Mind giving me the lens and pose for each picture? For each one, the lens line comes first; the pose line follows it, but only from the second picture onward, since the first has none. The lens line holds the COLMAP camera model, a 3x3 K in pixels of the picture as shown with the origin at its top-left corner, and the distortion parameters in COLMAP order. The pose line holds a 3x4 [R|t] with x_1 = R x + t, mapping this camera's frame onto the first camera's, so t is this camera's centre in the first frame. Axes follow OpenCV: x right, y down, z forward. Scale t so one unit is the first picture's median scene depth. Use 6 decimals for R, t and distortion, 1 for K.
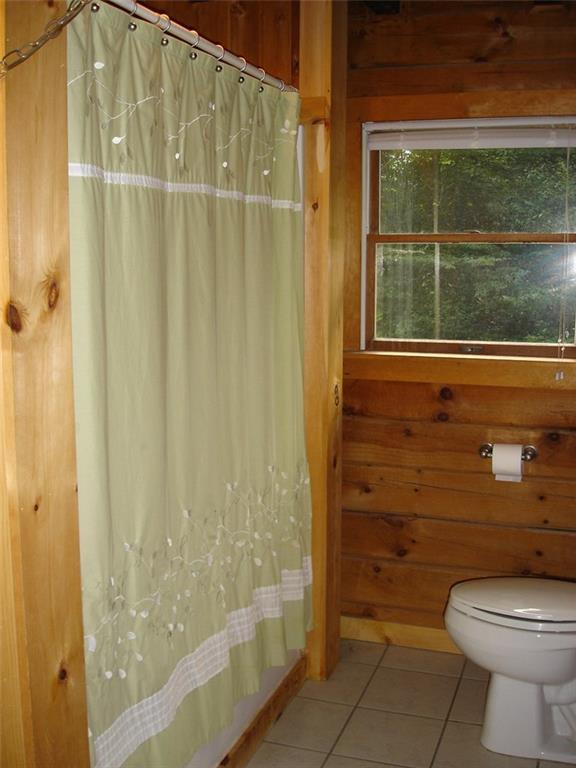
lens RADIAL K [[854.0, 0, 286.4], [0, 854.0, 382.1], [0, 0, 1]] dist [-0.100565, 0.000000]
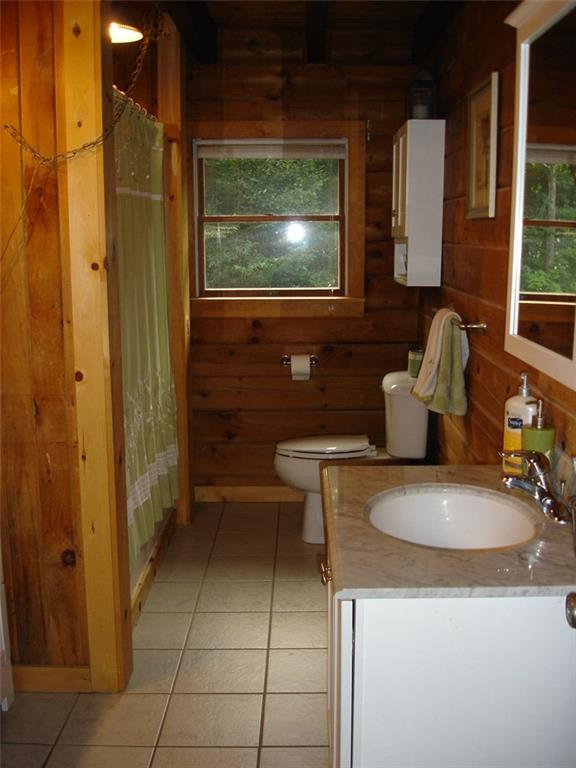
lens RADIAL K [[854.0, 0, 289.0], [0, 854.0, 384.7], [0, 0, 1]] dist [-0.100565, 0.000000]
pose [[0.946265, -0.062175, 0.317359, -0.238354], [0.051481, 0.997791, 0.041980, 0.059752], [-0.319268, -0.023386, 0.947376, -0.429185]]
